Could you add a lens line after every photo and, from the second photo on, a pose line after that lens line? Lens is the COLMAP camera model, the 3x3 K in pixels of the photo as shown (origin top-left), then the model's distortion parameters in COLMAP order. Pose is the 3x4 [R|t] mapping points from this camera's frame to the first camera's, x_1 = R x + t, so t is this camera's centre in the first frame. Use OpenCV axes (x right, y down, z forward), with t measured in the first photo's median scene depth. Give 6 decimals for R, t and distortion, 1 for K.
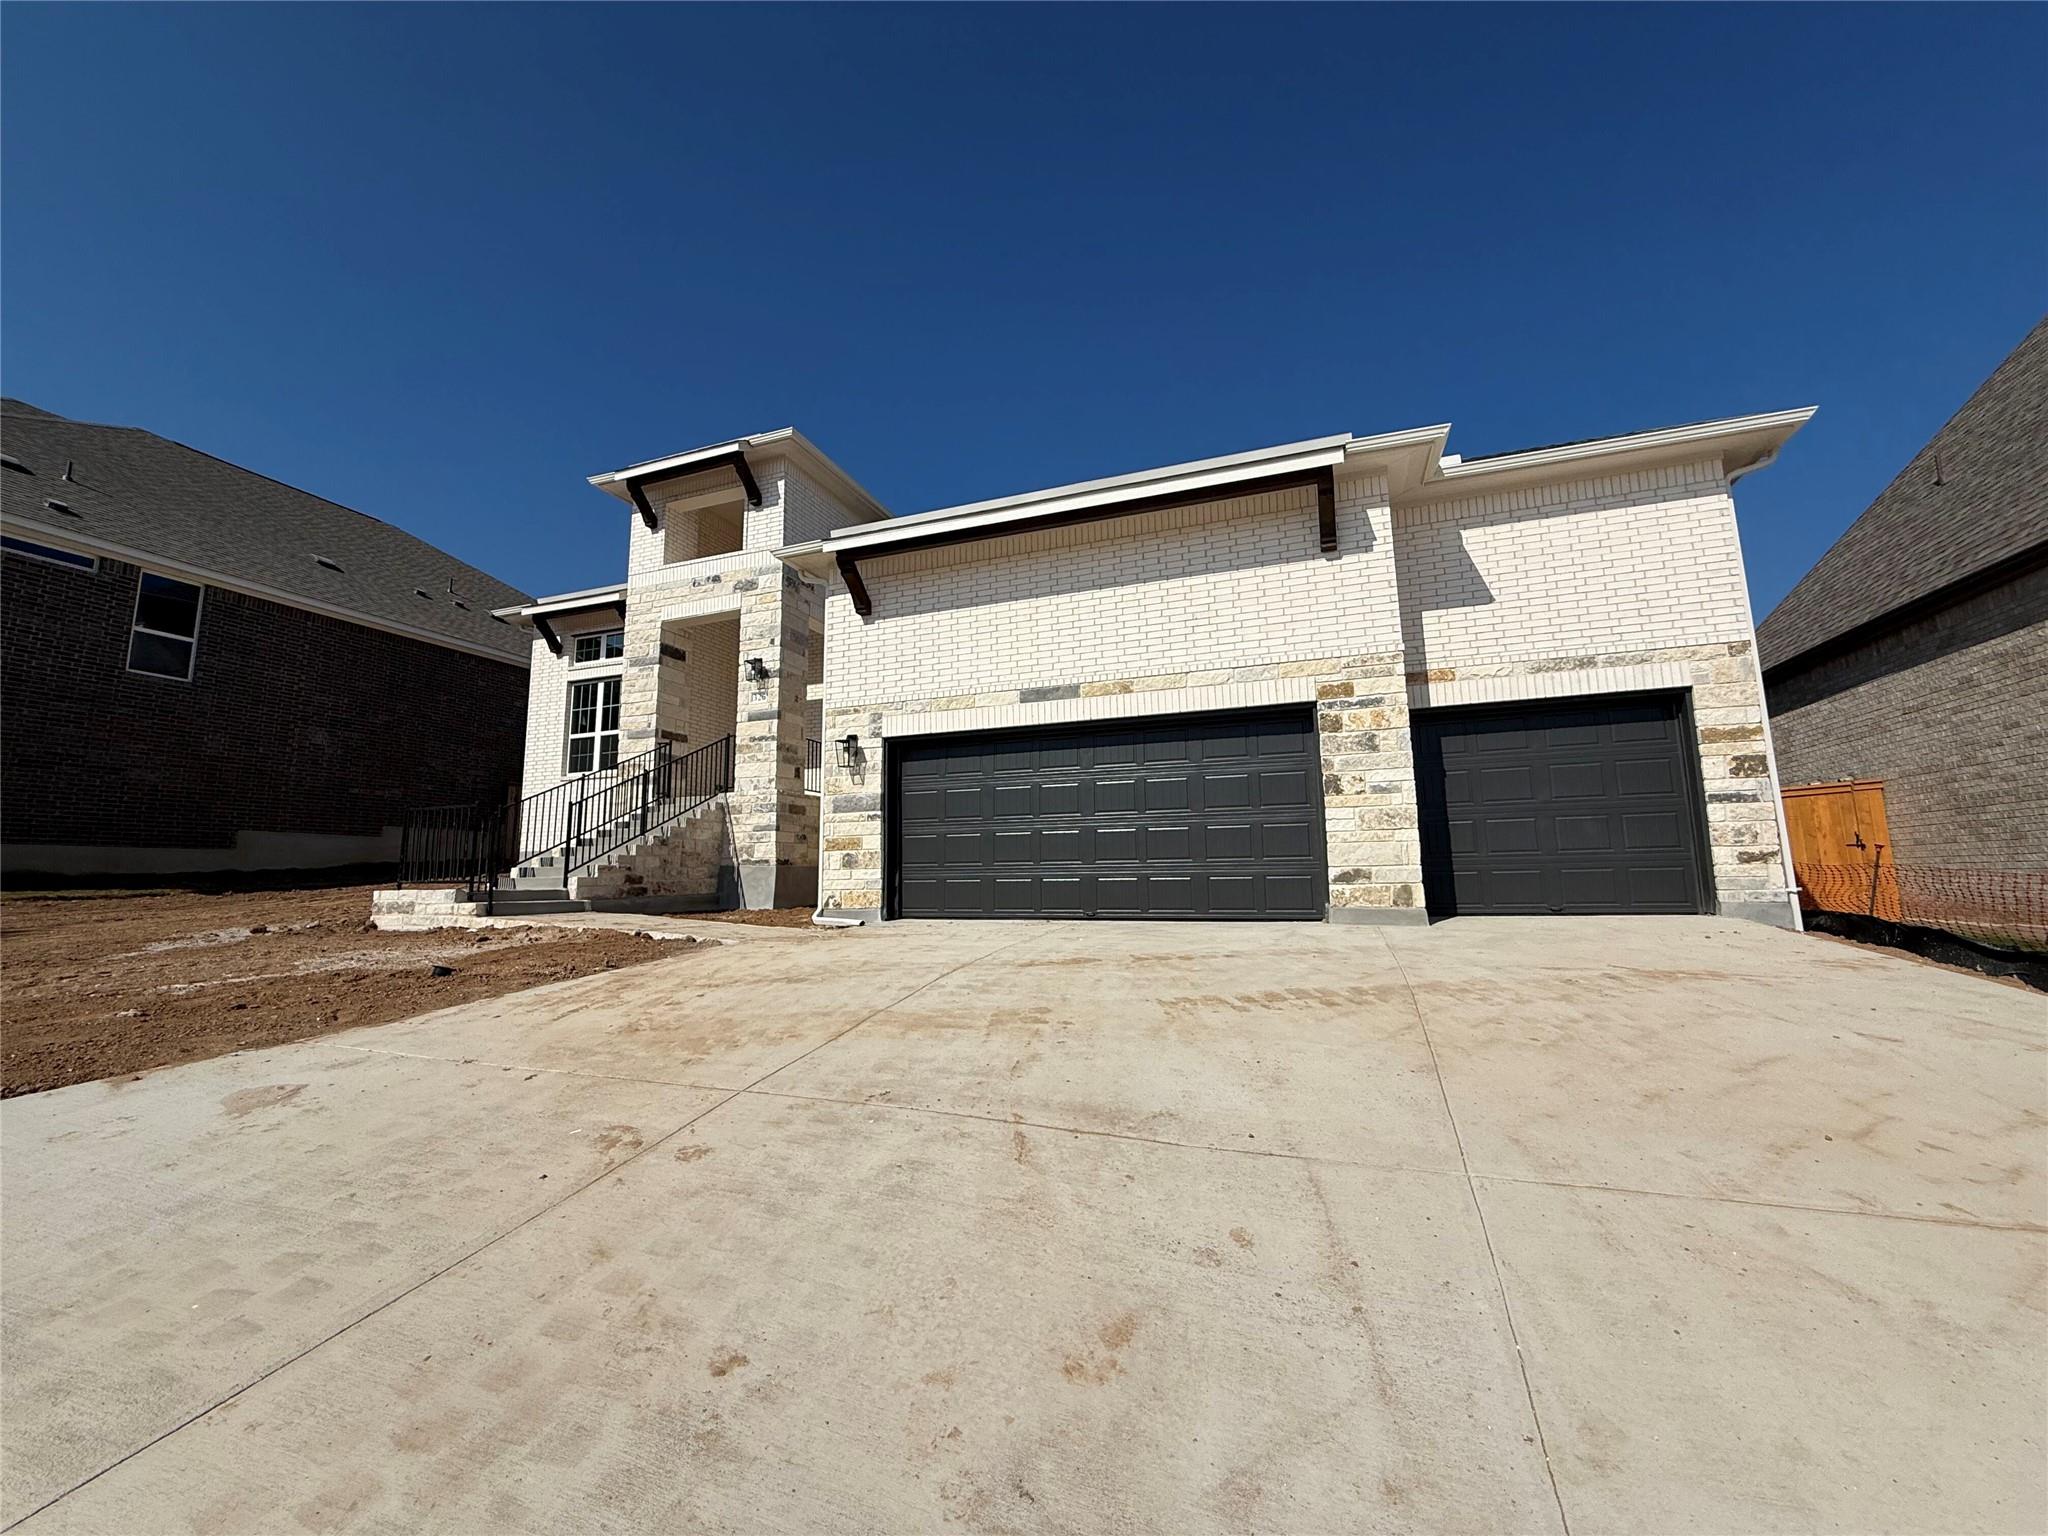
lens RADIAL K [[816.9, 0, 1019.1], [0, 816.9, 761.4], [0, 0, 1]] dist [-0.000272, 0.000146]
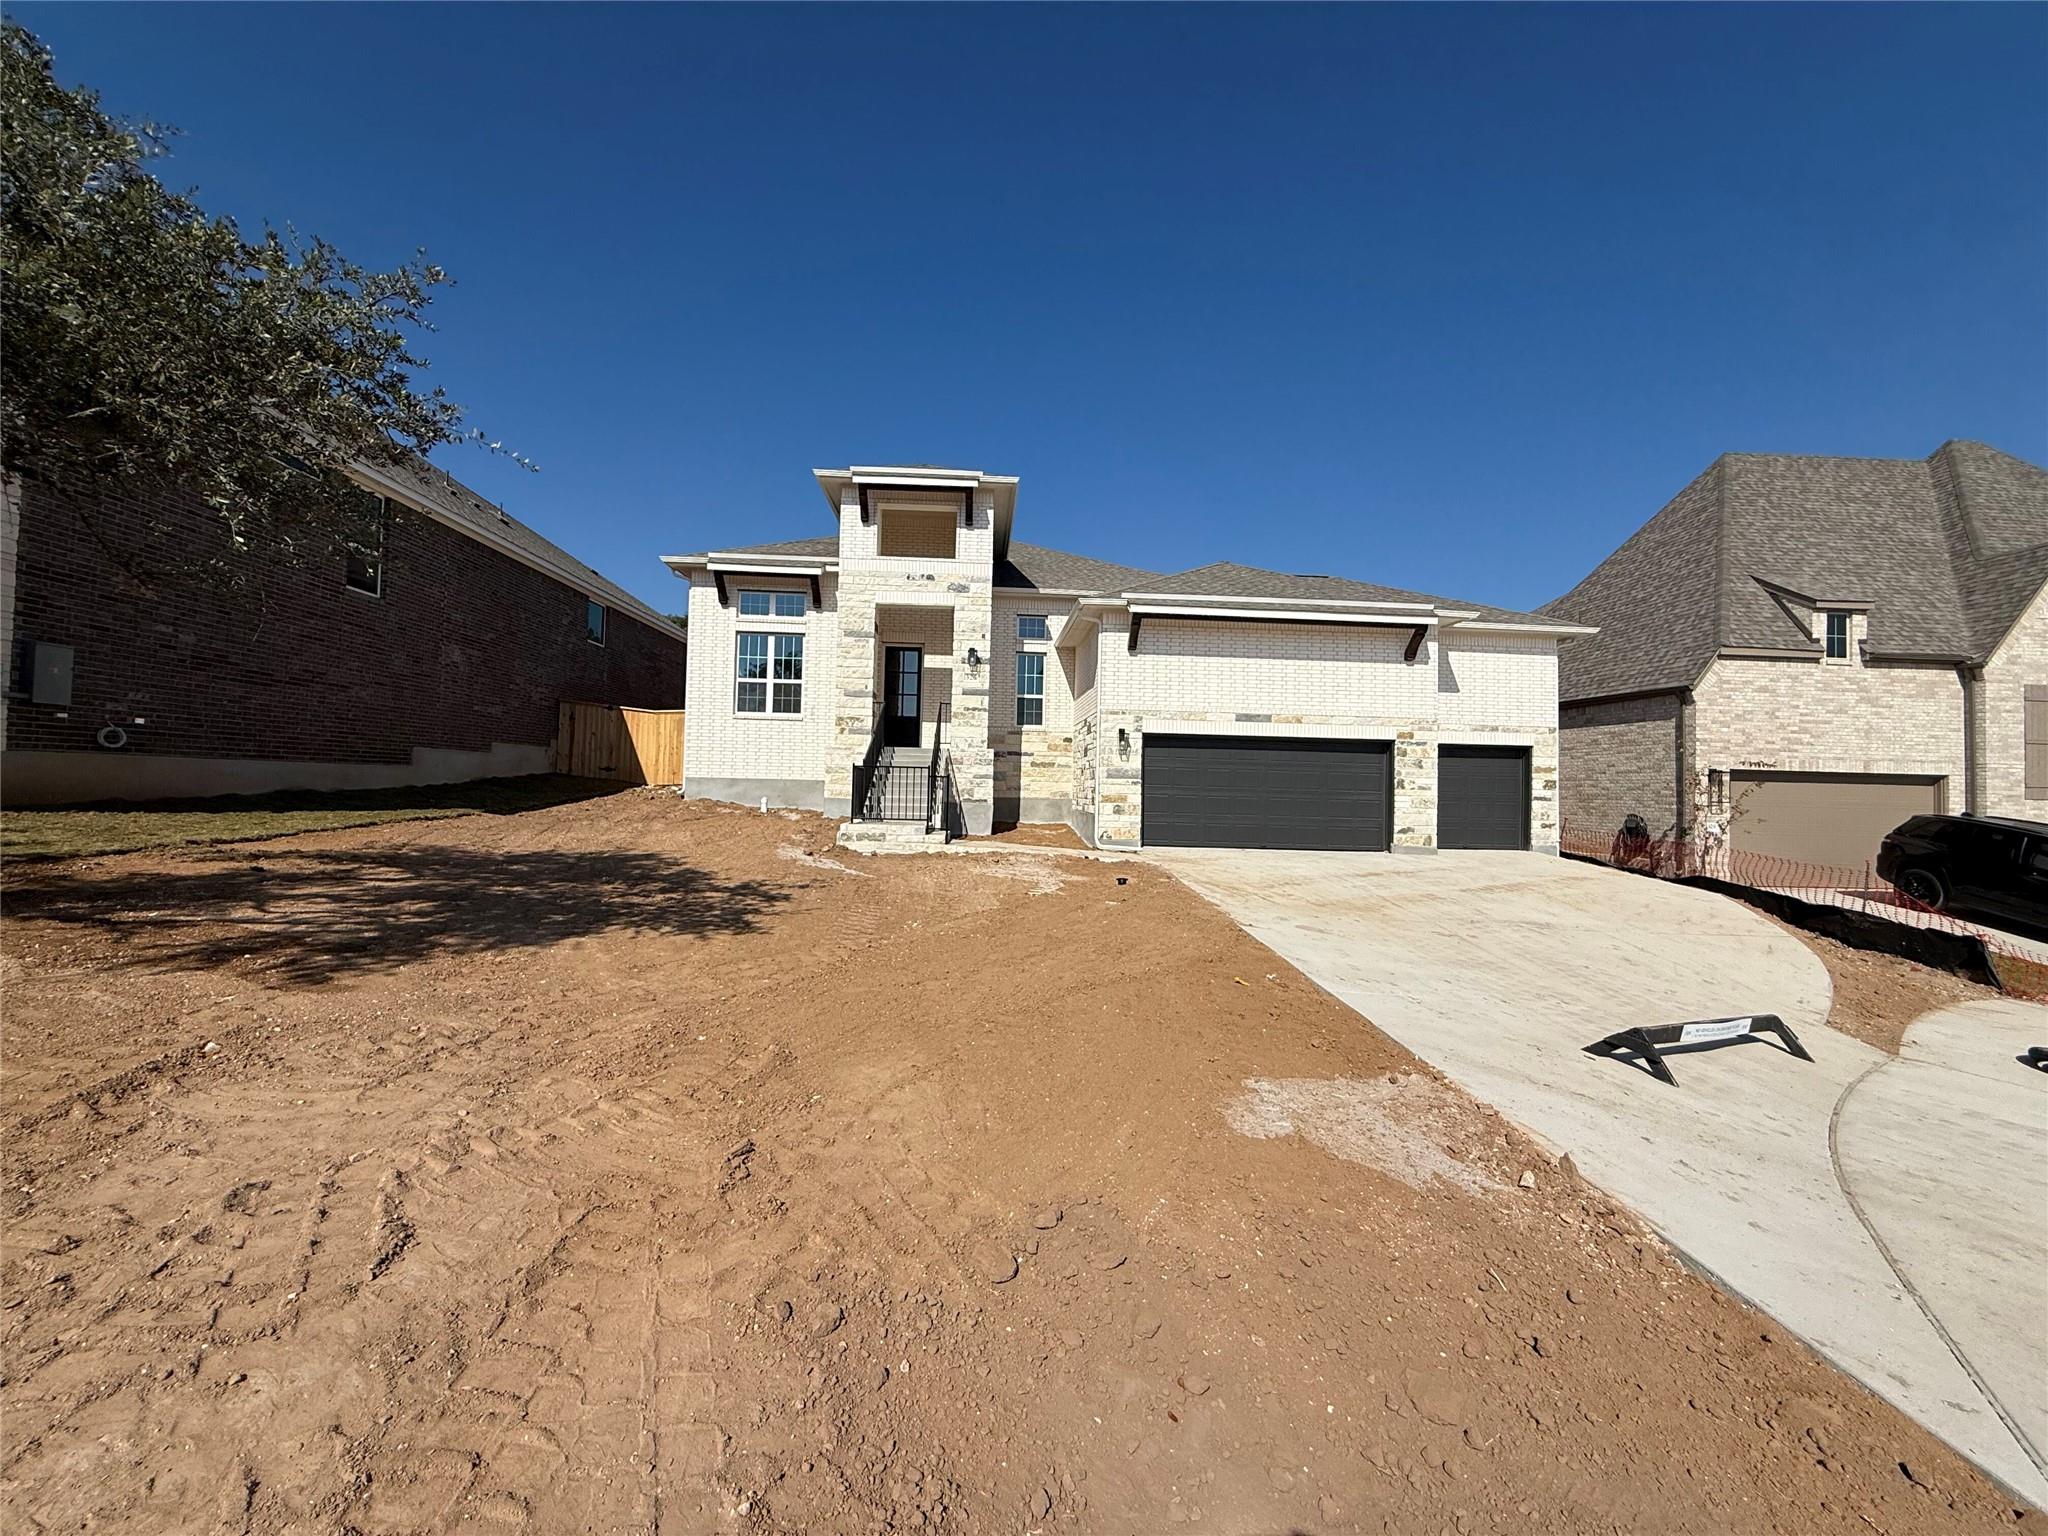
lens RADIAL K [[816.9, 0, 1020.1], [0, 816.9, 768.3], [0, 0, 1]] dist [-0.000272, 0.000146]
pose [[0.916316, 0.045892, 0.397818, -1.011870], [-0.095460, 0.989806, 0.105695, -0.105724], [-0.388912, -0.134826, 0.911356, -0.350934]]
